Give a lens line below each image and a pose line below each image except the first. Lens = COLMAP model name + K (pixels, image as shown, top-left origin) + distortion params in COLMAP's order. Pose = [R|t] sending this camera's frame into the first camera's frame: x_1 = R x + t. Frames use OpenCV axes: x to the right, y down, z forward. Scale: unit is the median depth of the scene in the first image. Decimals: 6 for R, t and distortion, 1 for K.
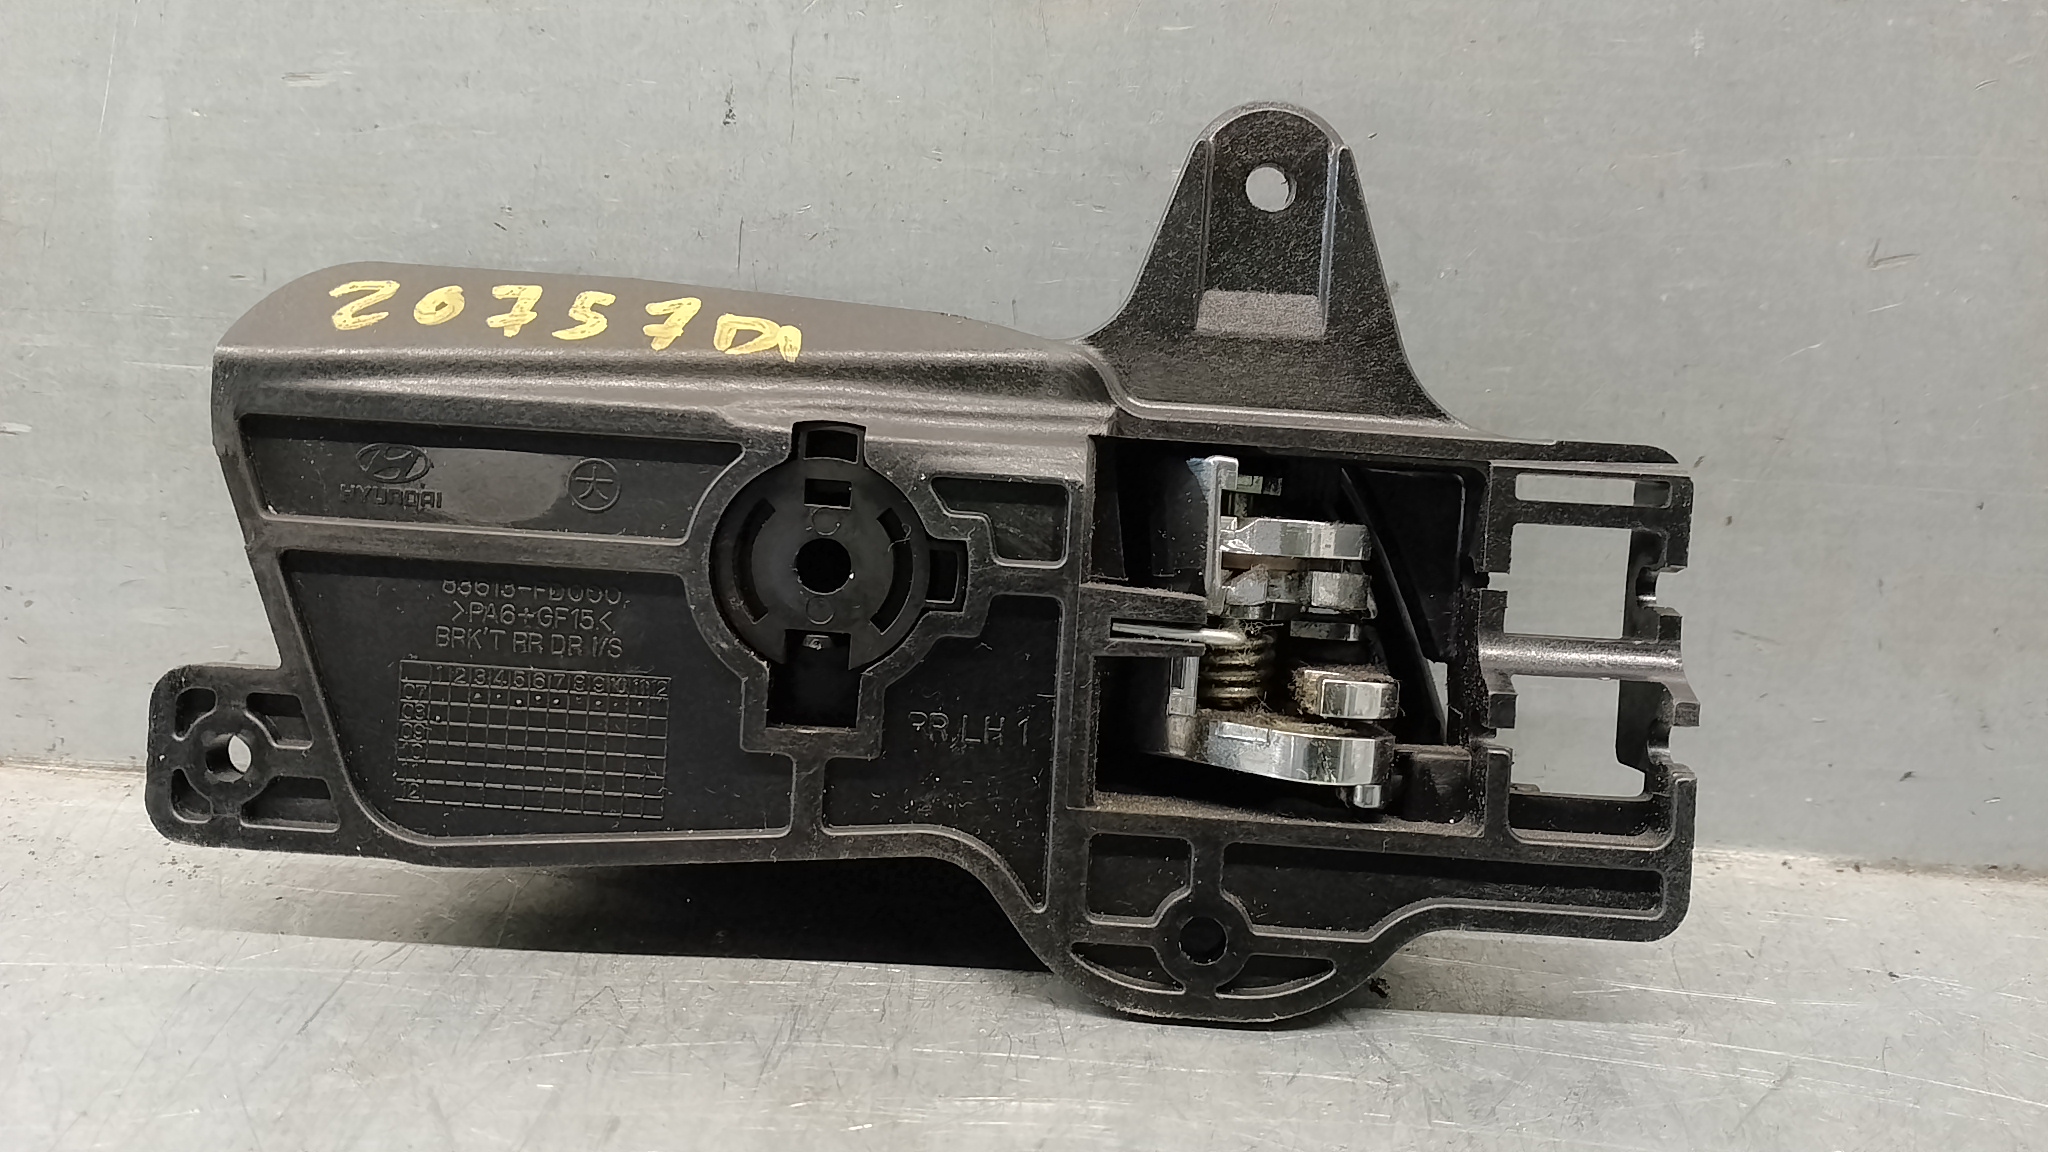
lens RADIAL K [[1675.8, 0, 1024.4], [0, 1675.8, 570.5], [0, 0, 1]] dist [0.046083, -0.142145]
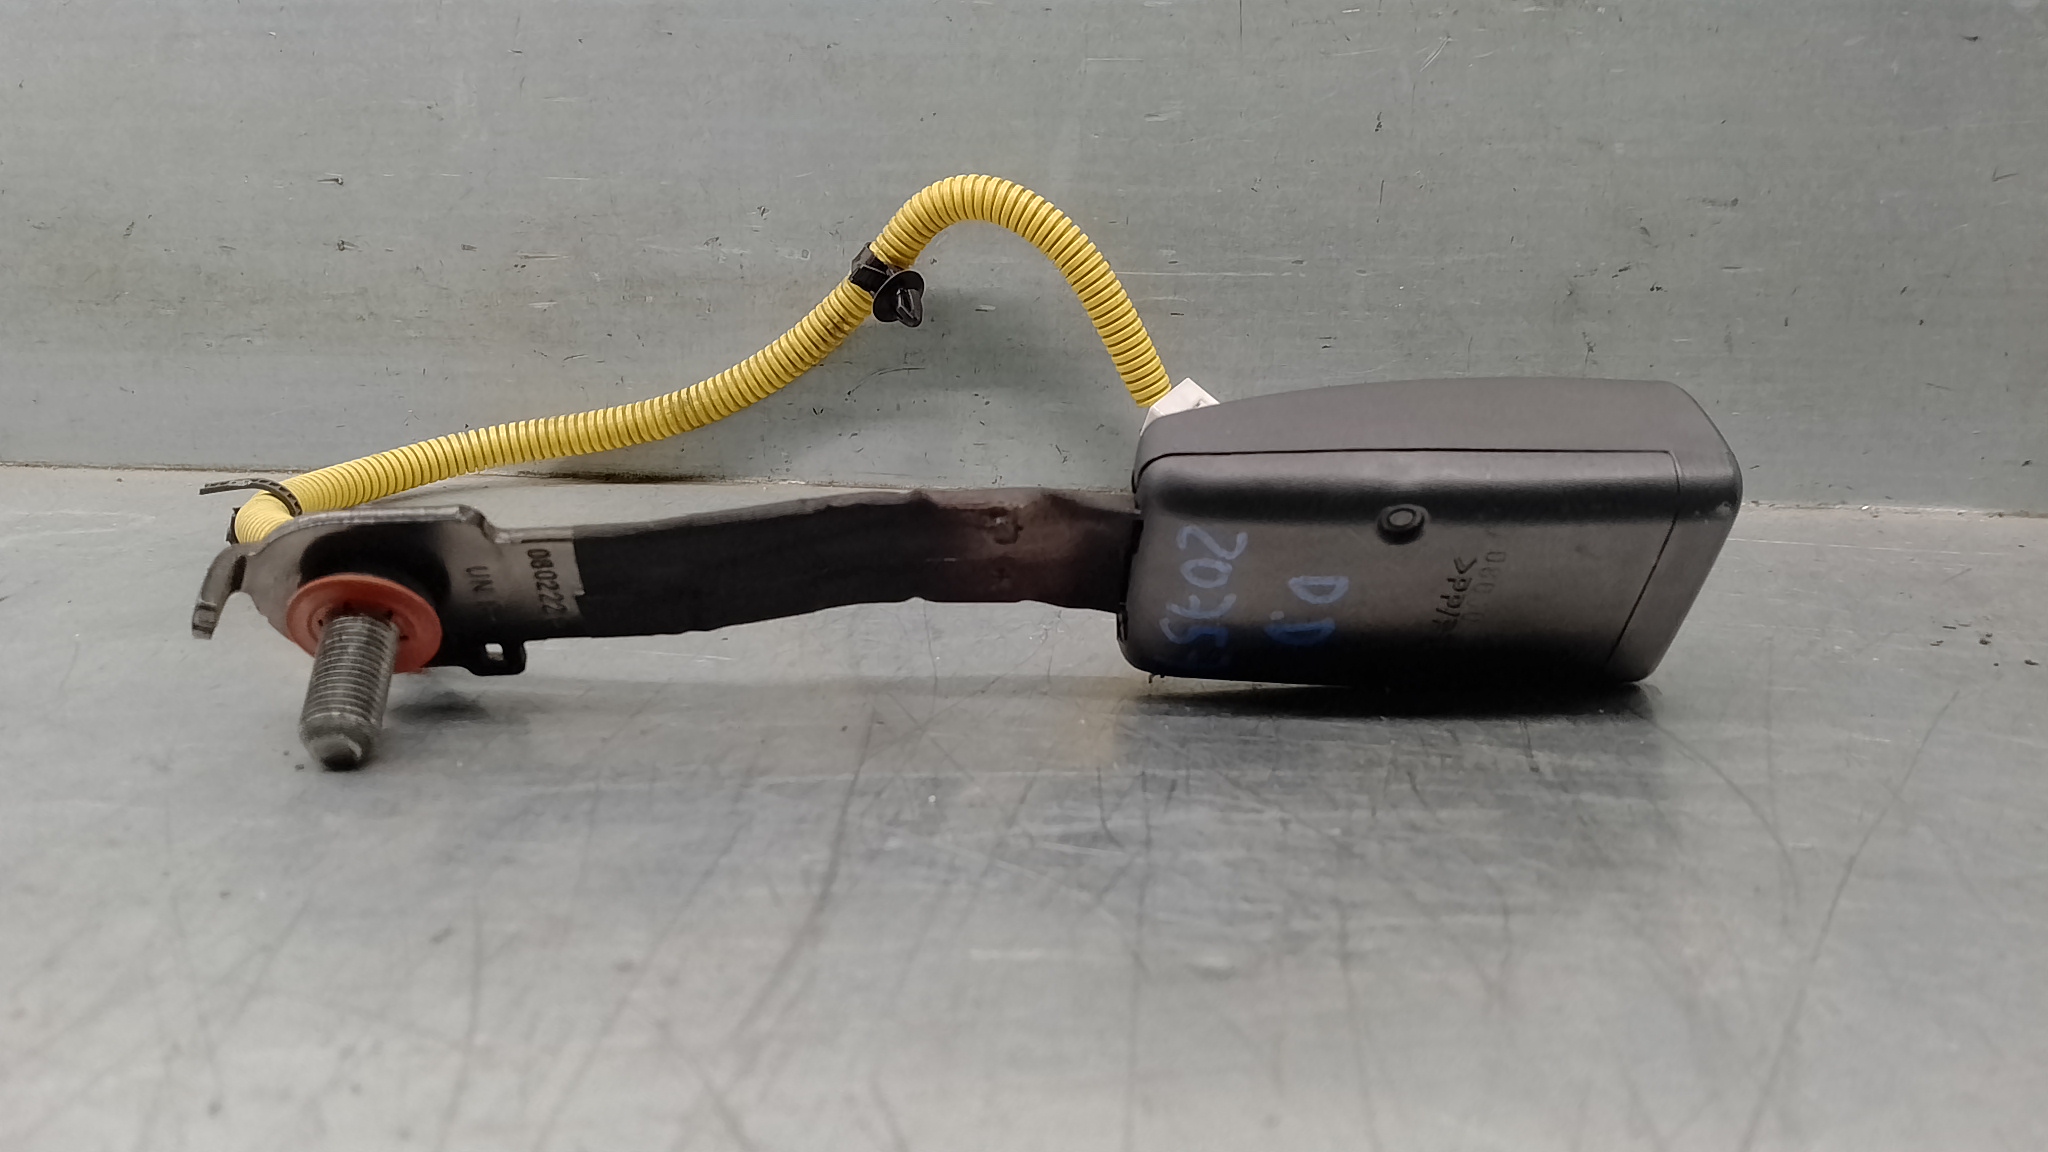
lens RADIAL K [[1666.2, 0, 1024.0], [0, 1666.2, 576.0], [0, 0, 1]] dist [0.049225, -0.131485]
pose [[0.997272, -0.024040, -0.069791, -0.521683], [0.022116, 0.999357, -0.028212, 0.328599], [0.070424, 0.026591, 0.997163, -1.050665]]
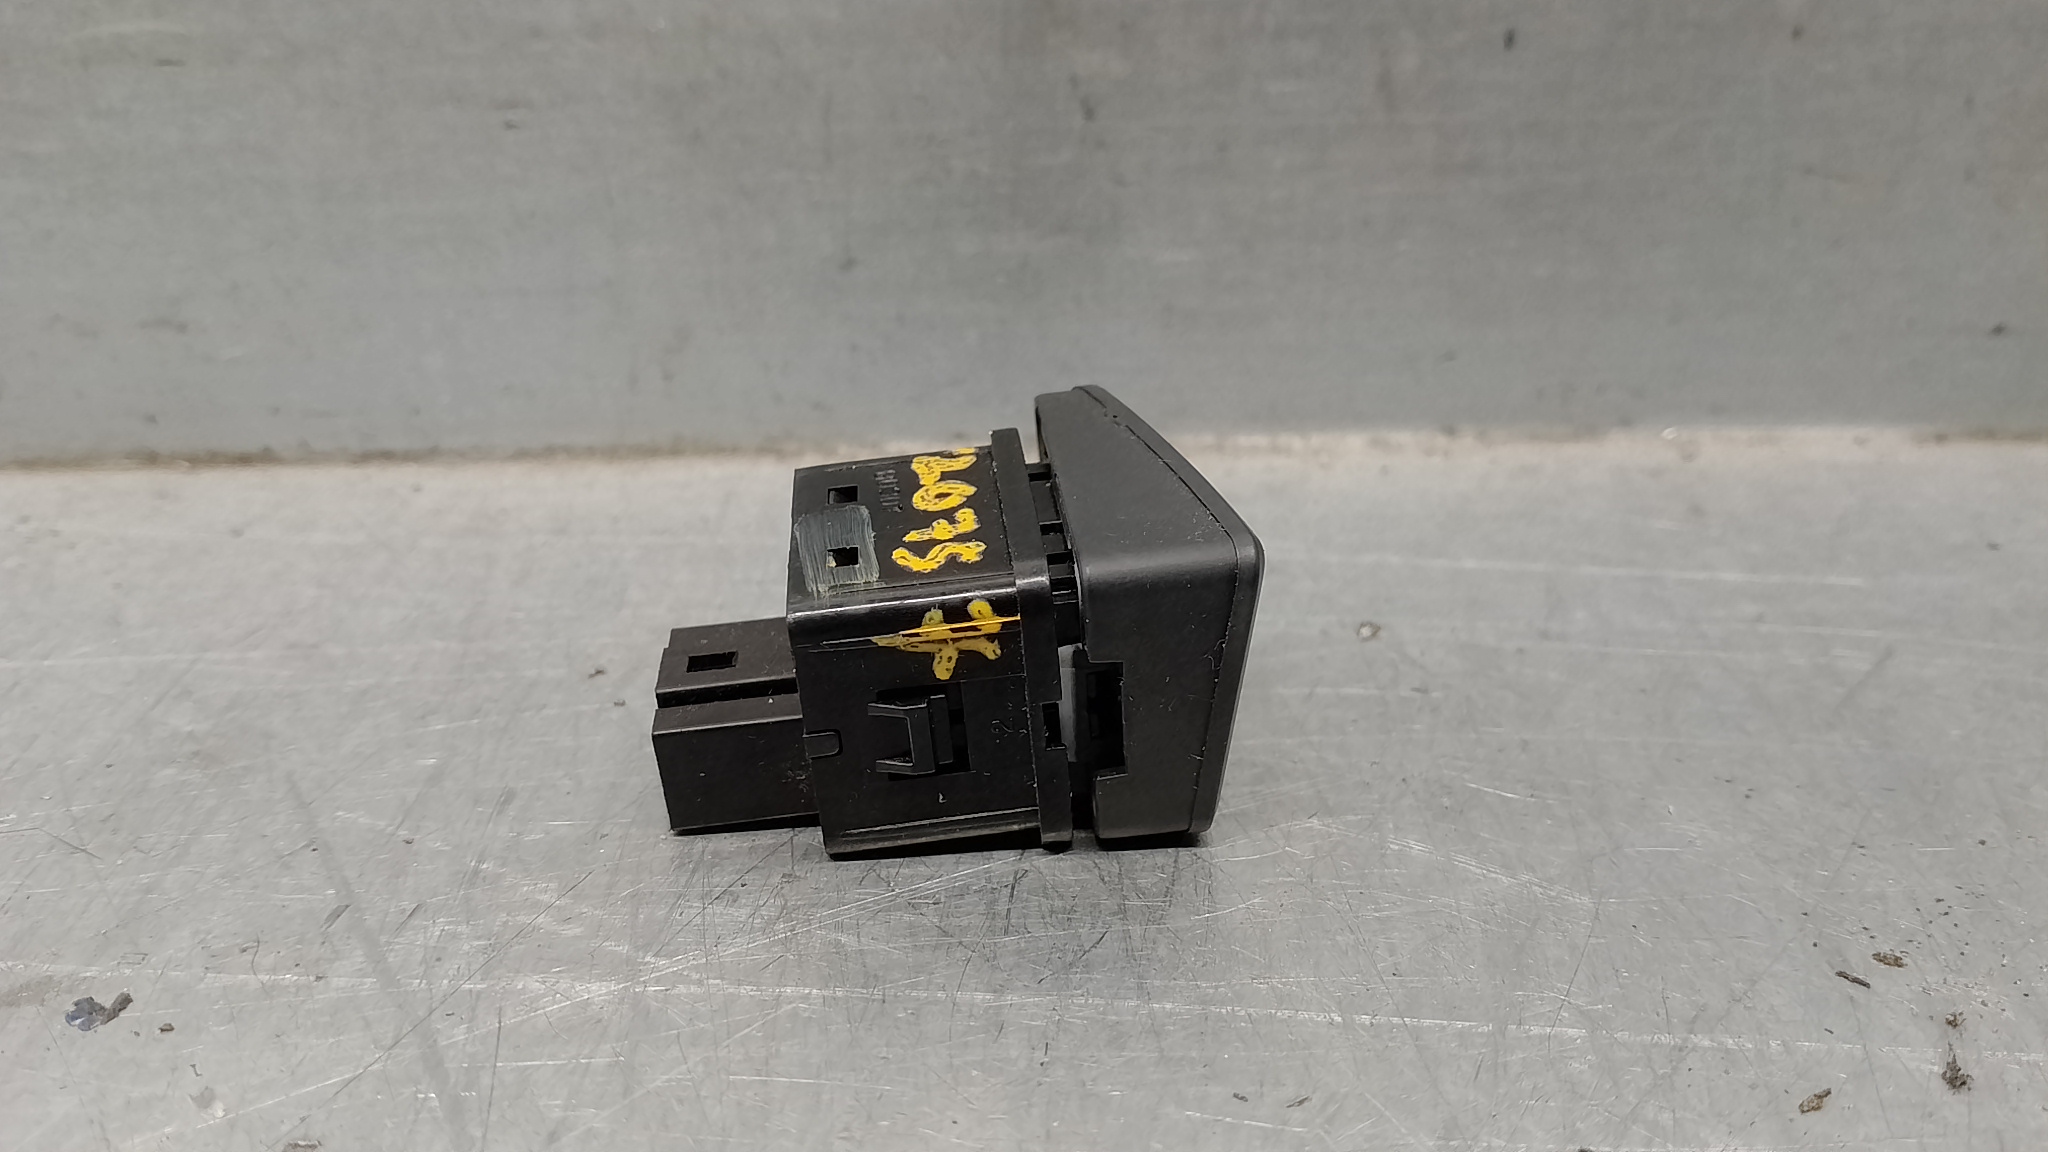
lens RADIAL K [[1704.8, 0, 1024.0], [0, 1704.8, 576.0], [0, 0, 1]] dist [0.037453, -0.164934]
pose [[0.997594, -0.069160, 0.004705, 0.013989], [0.067529, 0.984908, 0.159361, 0.089716], [-0.015655, -0.158660, 0.987209, 0.150908]]
